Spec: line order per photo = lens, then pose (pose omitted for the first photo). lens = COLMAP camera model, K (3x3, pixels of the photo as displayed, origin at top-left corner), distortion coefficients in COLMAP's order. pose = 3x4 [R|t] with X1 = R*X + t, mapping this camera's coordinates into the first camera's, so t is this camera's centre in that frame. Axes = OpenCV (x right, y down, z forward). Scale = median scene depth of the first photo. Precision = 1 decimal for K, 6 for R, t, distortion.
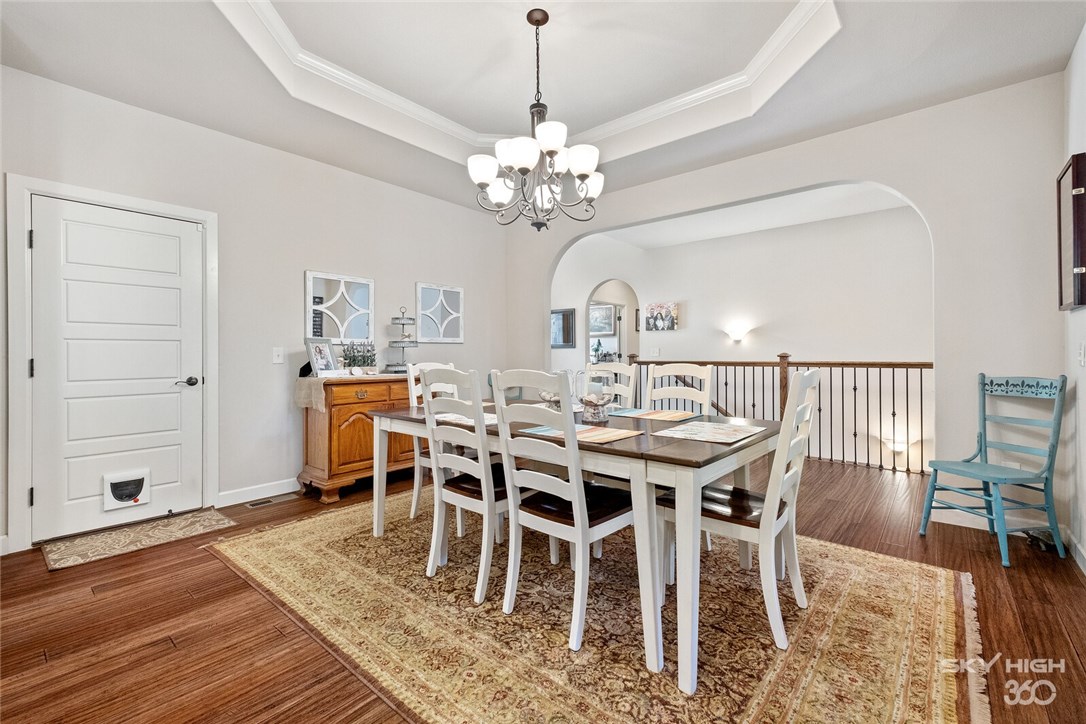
lens RADIAL K [[470.8, 0, 536.1], [0, 470.8, 354.3], [0, 0, 1]] dist [0.016984, -0.004740]
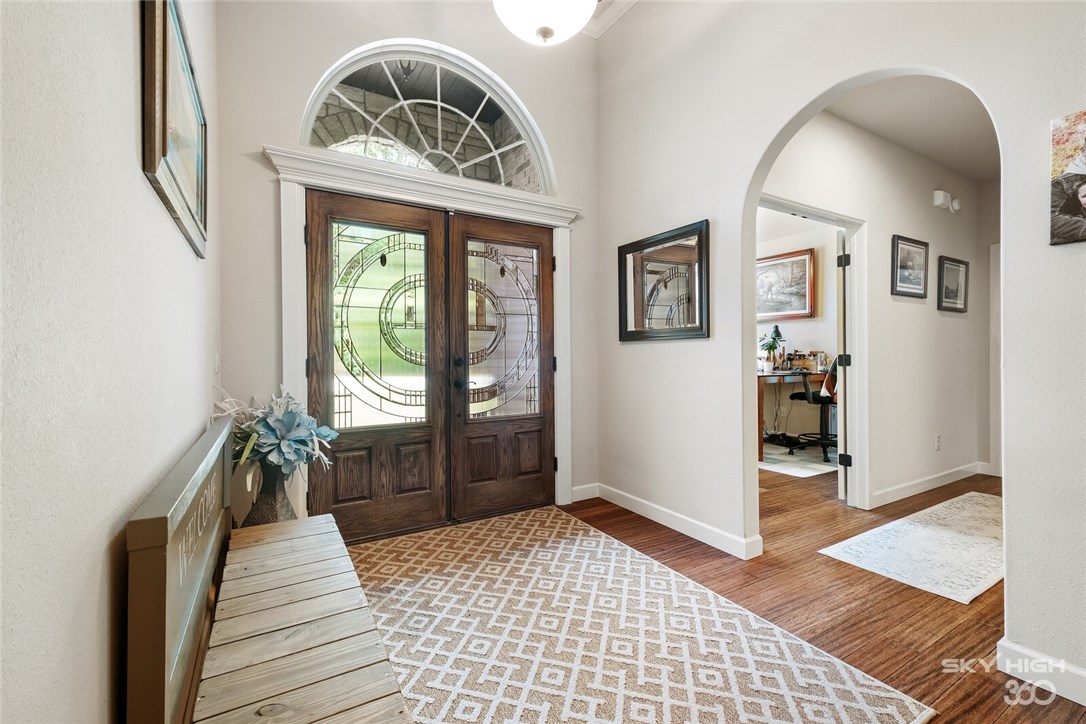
lens RADIAL K [[470.8, 0, 535.9], [0, 470.8, 356.1], [0, 0, 1]] dist [0.016984, -0.004740]
pose [[0.948269, 0.005543, -0.317420, 0.030885], [-0.004443, 0.999981, 0.004191, -0.000245], [0.317438, -0.002564, 0.948276, 0.269737]]
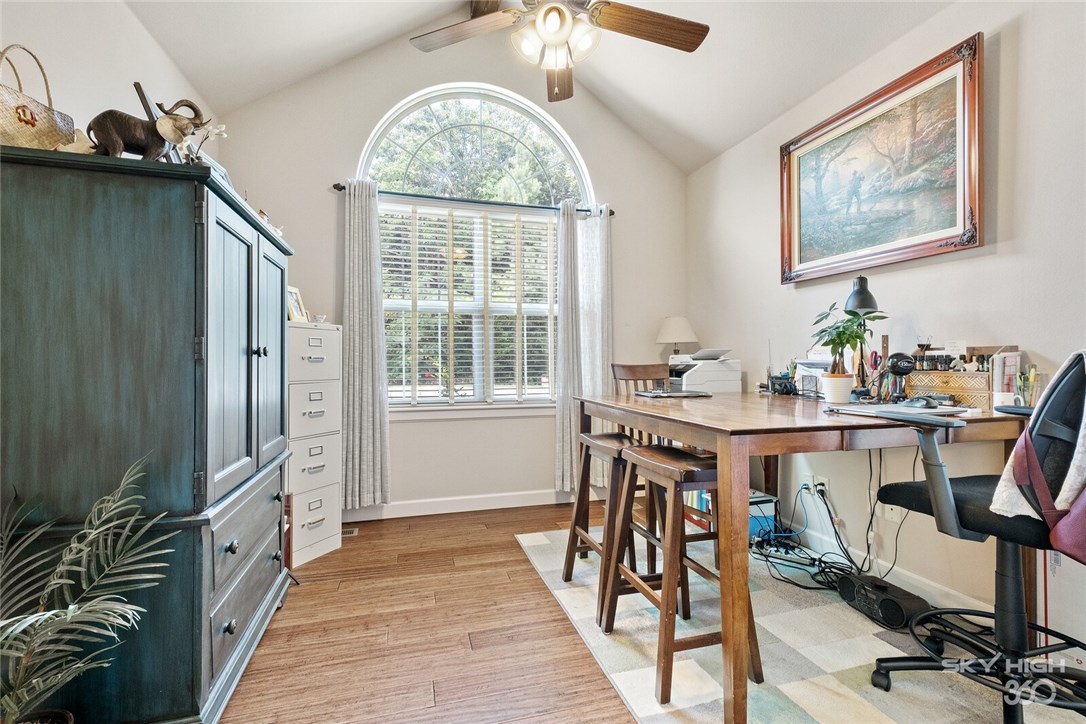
lens RADIAL K [[470.8, 0, 541.7], [0, 470.8, 359.4], [0, 0, 1]] dist [0.016984, -0.004740]
pose [[0.829493, 0.005820, -0.558486, 0.081562], [-0.003339, 0.999980, 0.005461, -0.000371], [0.558506, -0.002665, 0.829496, 0.473969]]
